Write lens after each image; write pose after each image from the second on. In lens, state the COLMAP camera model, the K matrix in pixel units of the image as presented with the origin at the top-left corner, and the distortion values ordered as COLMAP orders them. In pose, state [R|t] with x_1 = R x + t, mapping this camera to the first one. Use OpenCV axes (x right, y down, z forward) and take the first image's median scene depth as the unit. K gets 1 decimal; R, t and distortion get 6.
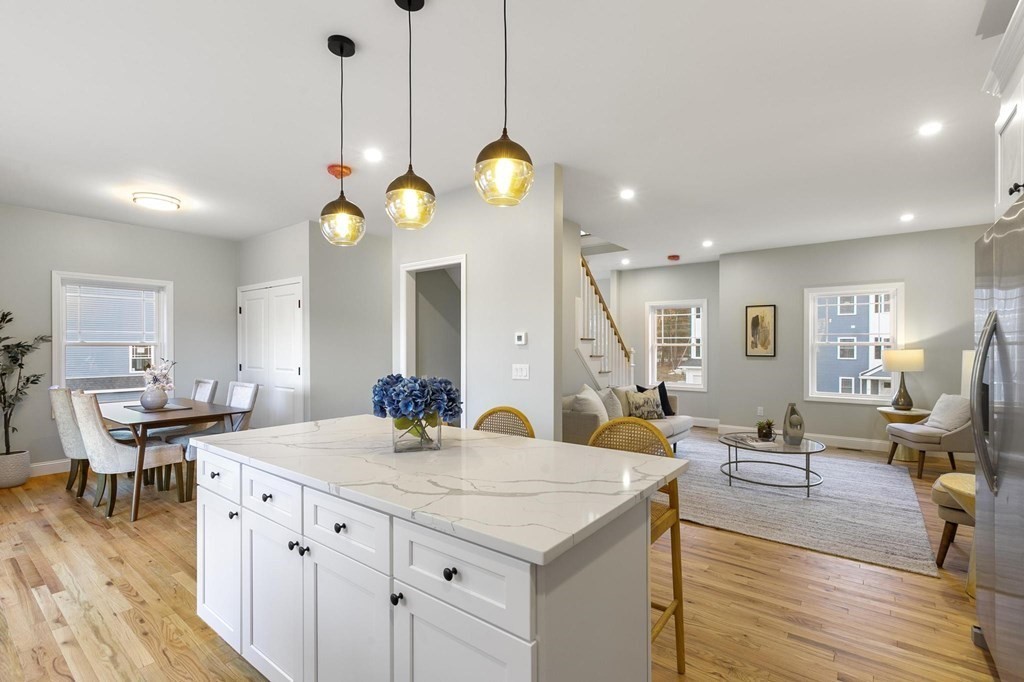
lens RADIAL K [[466.3, 0, 515.6], [0, 466.3, 347.5], [0, 0, 1]] dist [0.003689, 0.000436]
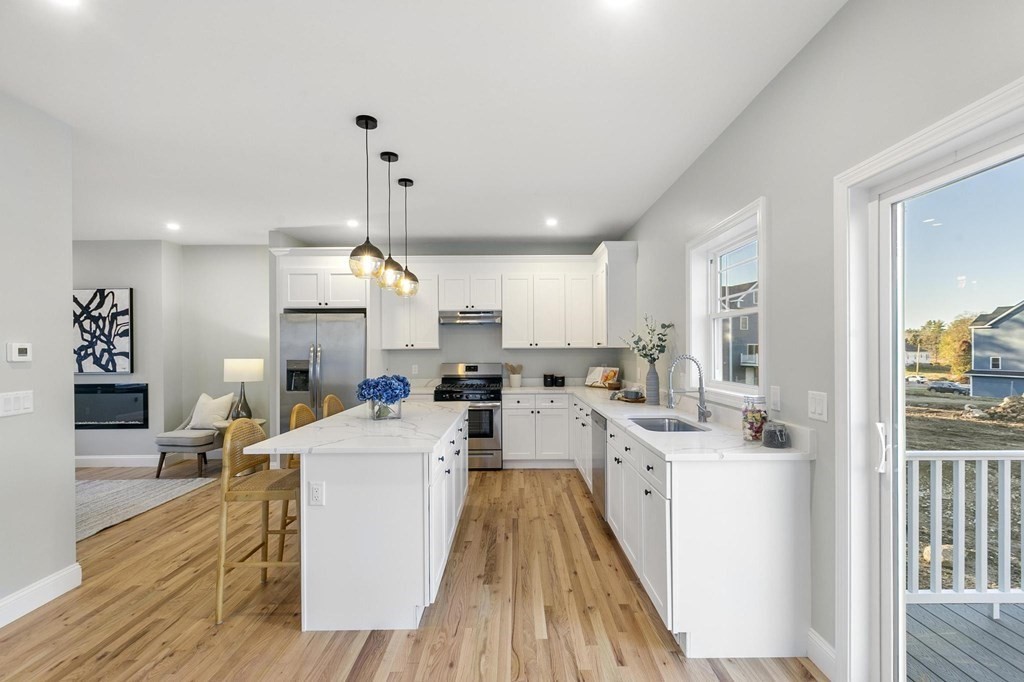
lens RADIAL K [[466.3, 0, 510.6], [0, 466.3, 347.4], [0, 0, 1]] dist [0.003689, 0.000436]
pose [[-0.604235, 0.006691, 0.796778, -0.648690], [0.011521, 0.999934, 0.000339, -0.013184], [-0.796723, 0.009384, -0.604272, 0.587842]]
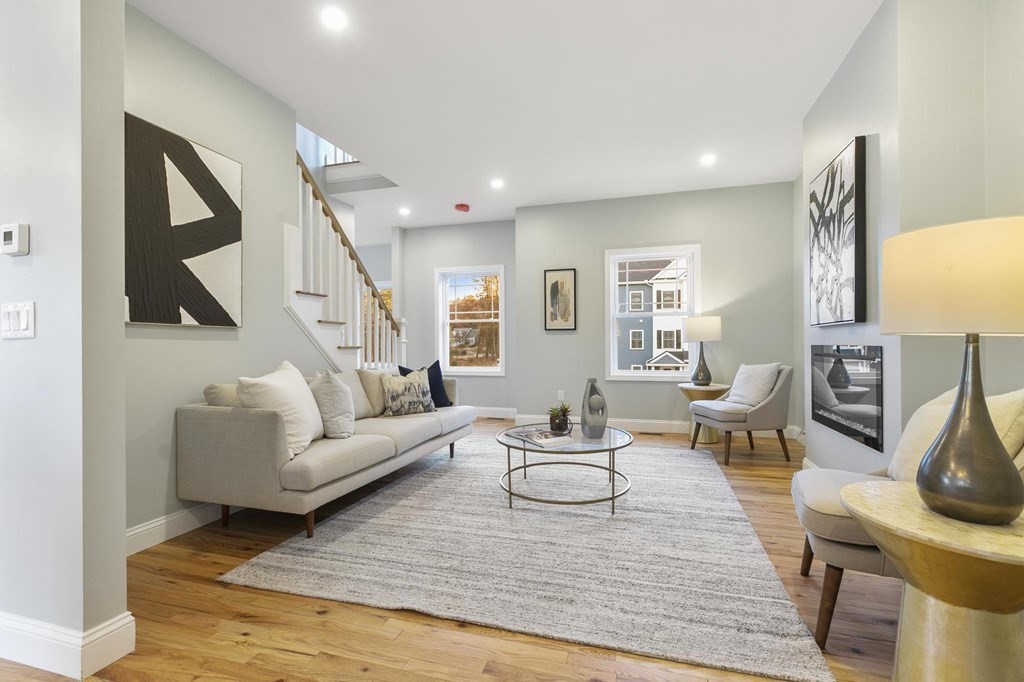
lens RADIAL K [[466.3, 0, 513.4], [0, 466.3, 343.1], [0, 0, 1]] dist [0.003689, 0.000436]
pose [[0.935565, -0.007858, 0.353067, 0.192135], [0.008172, 0.999966, 0.000603, 0.052818], [-0.353060, 0.002321, 0.935598, 0.316048]]
